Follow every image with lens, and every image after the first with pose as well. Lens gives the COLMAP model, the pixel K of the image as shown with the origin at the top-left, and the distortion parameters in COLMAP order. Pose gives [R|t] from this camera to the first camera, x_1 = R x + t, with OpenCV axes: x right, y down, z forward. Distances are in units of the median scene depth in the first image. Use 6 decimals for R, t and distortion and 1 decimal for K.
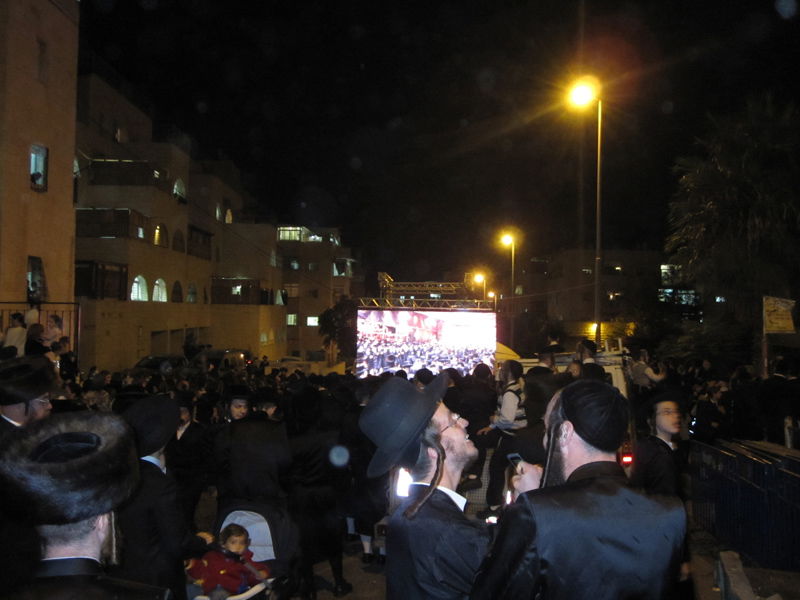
lens RADIAL K [[774.1, 0, 400.0], [0, 774.1, 300.0], [0, 0, 1]] dist [-0.047086, -0.009575]
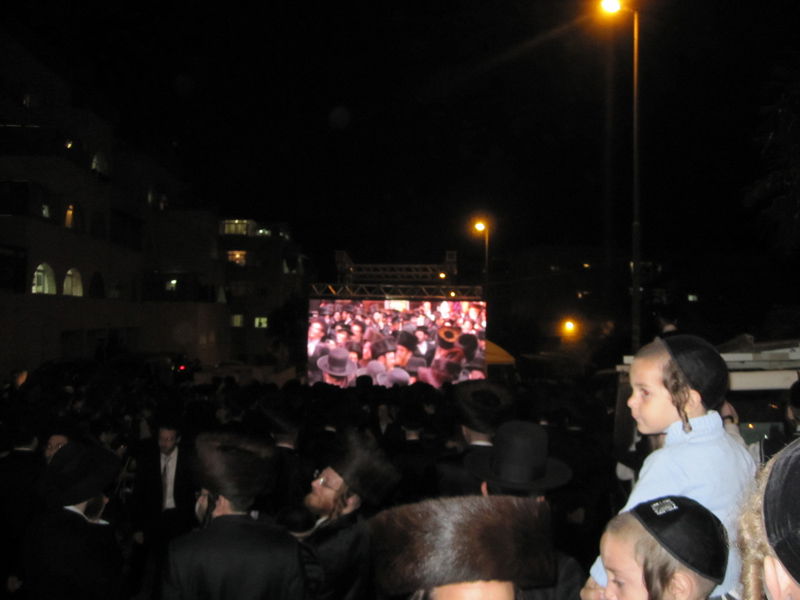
lens RADIAL K [[774.1, 0, 400.0], [0, 774.1, 300.0], [0, 0, 1]] dist [-0.047086, -0.009575]
pose [[0.998159, -0.001951, 0.060627, -0.005024], [0.002257, 0.999985, -0.004977, 0.008460], [-0.060616, 0.005105, 0.998148, 0.105454]]
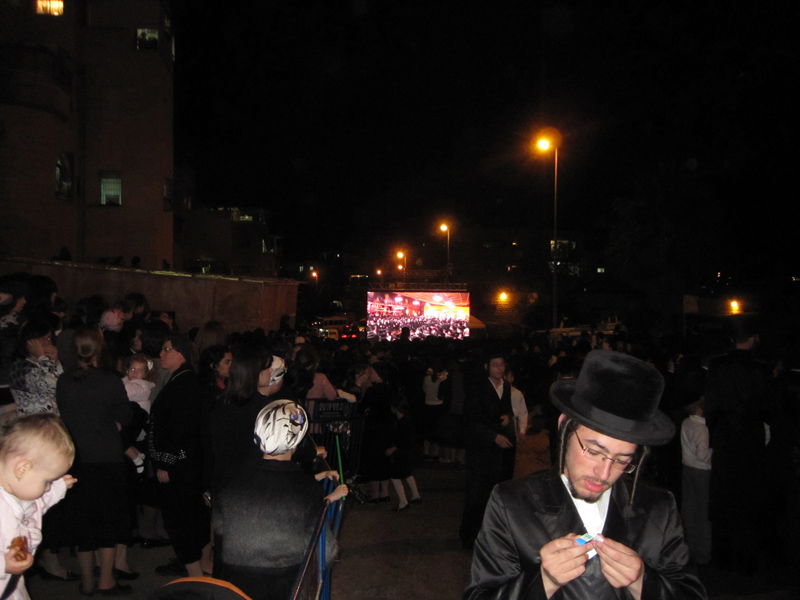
lens RADIAL K [[764.7, 0, 400.0], [0, 764.7, 300.0], [0, 0, 1]] dist [-0.015665, -0.015144]
pose [[0.987510, -0.015062, 0.156834, -0.095649], [0.008102, 0.998958, 0.044921, -0.015405], [-0.157347, -0.043089, 0.986603, -0.137299]]
